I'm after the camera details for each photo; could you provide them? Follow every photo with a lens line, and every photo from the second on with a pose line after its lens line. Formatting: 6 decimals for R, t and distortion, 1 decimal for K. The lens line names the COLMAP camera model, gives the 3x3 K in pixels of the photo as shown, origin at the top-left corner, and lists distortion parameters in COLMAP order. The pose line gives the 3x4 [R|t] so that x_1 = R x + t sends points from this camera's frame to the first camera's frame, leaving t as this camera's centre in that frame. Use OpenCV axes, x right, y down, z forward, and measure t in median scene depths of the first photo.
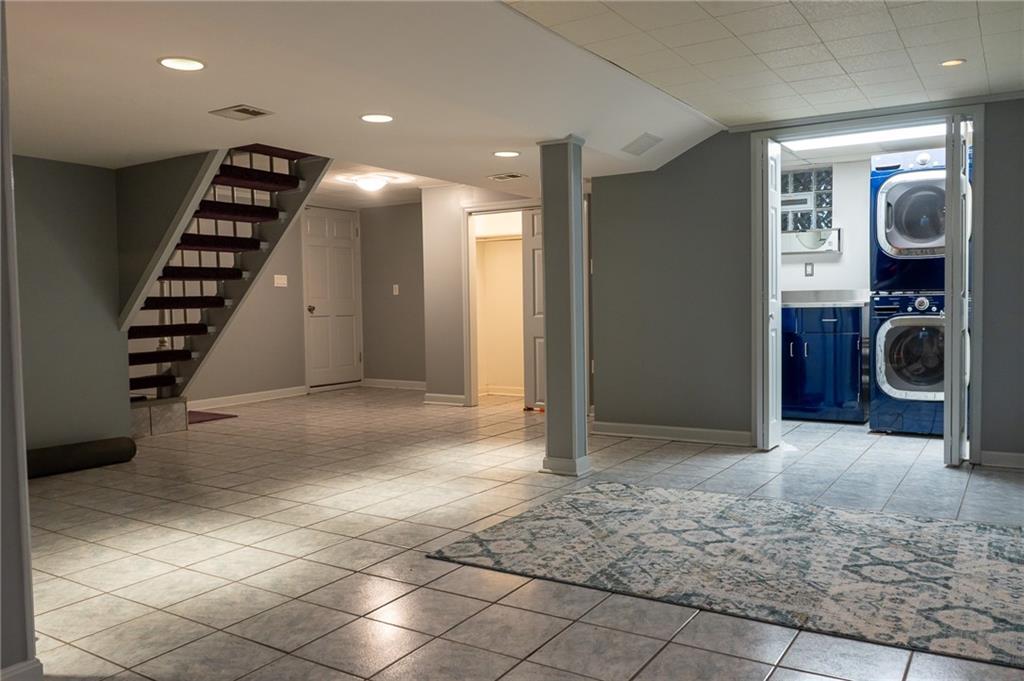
lens RADIAL K [[813.0, 0, 507.9], [0, 813.0, 342.2], [0, 0, 1]] dist [-0.010132, 0.007632]
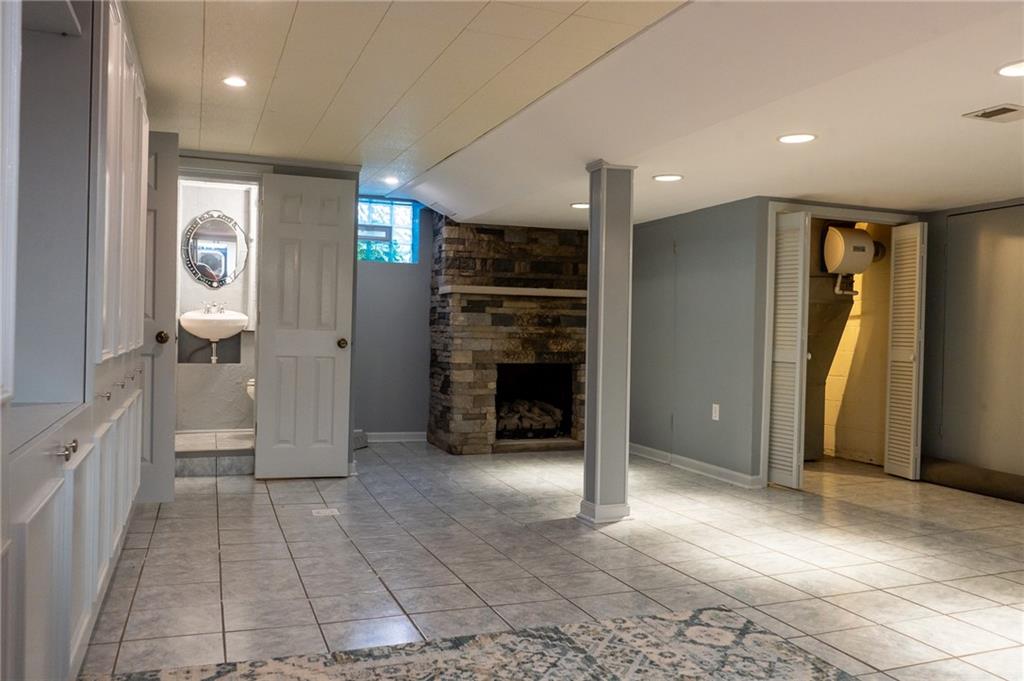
lens RADIAL K [[813.0, 0, 508.1], [0, 813.0, 341.7], [0, 0, 1]] dist [-0.010132, 0.007632]
pose [[-0.611887, 0.007370, -0.790911, 0.749182], [-0.045772, 0.997951, 0.044711, -0.070197], [0.789620, 0.063560, -0.610296, 1.284274]]
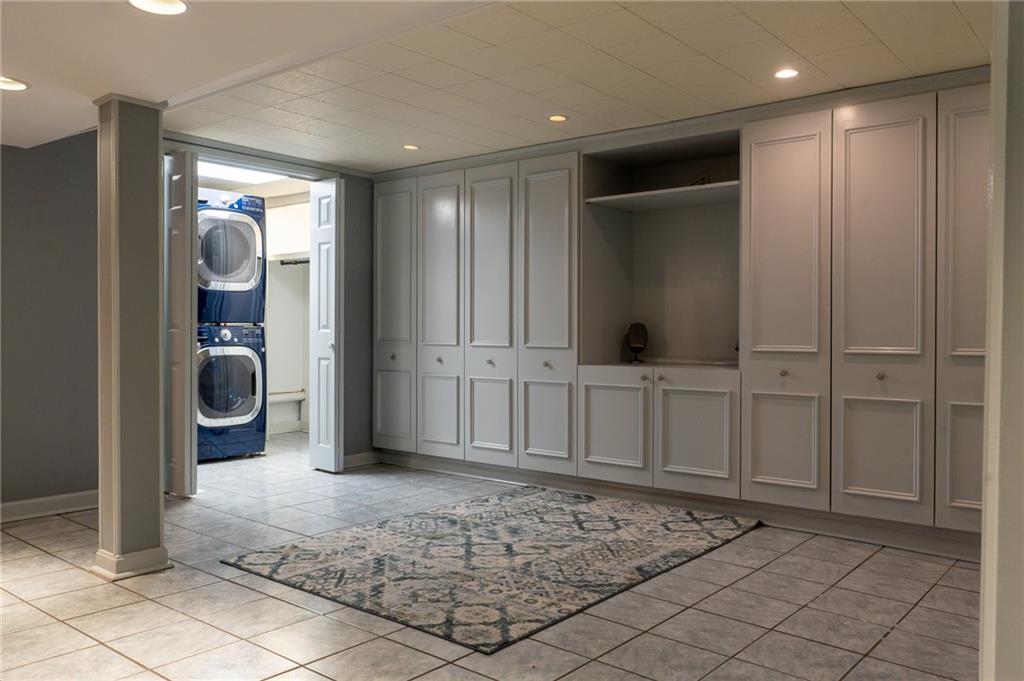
lens RADIAL K [[813.0, 0, 515.9], [0, 813.0, 343.8], [0, 0, 1]] dist [-0.010132, 0.007632]
pose [[0.123435, -0.002622, 0.992349, -0.825387], [0.040335, 0.999183, -0.002377, -0.030448], [-0.991533, 0.040319, 0.123440, 0.817870]]
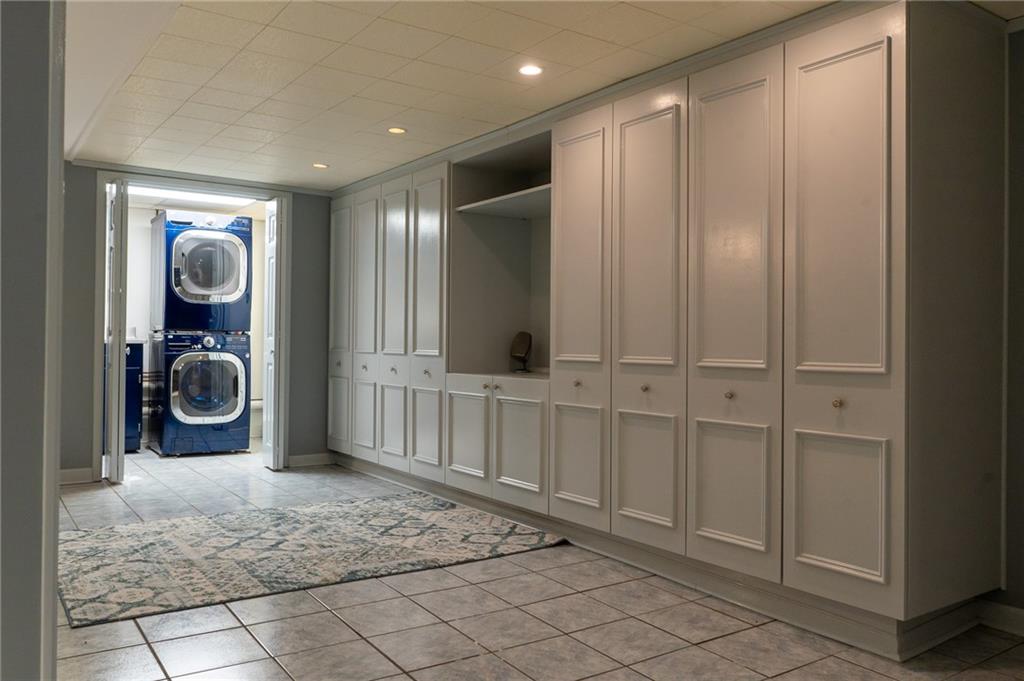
lens RADIAL K [[813.0, 0, 511.5], [0, 813.0, 342.3], [0, 0, 1]] dist [-0.010132, 0.007632]
pose [[0.392149, 0.019720, 0.919690, -0.670856], [0.023816, 0.999217, -0.031580, 0.001530], [-0.919593, 0.034288, 0.391372, 0.219072]]
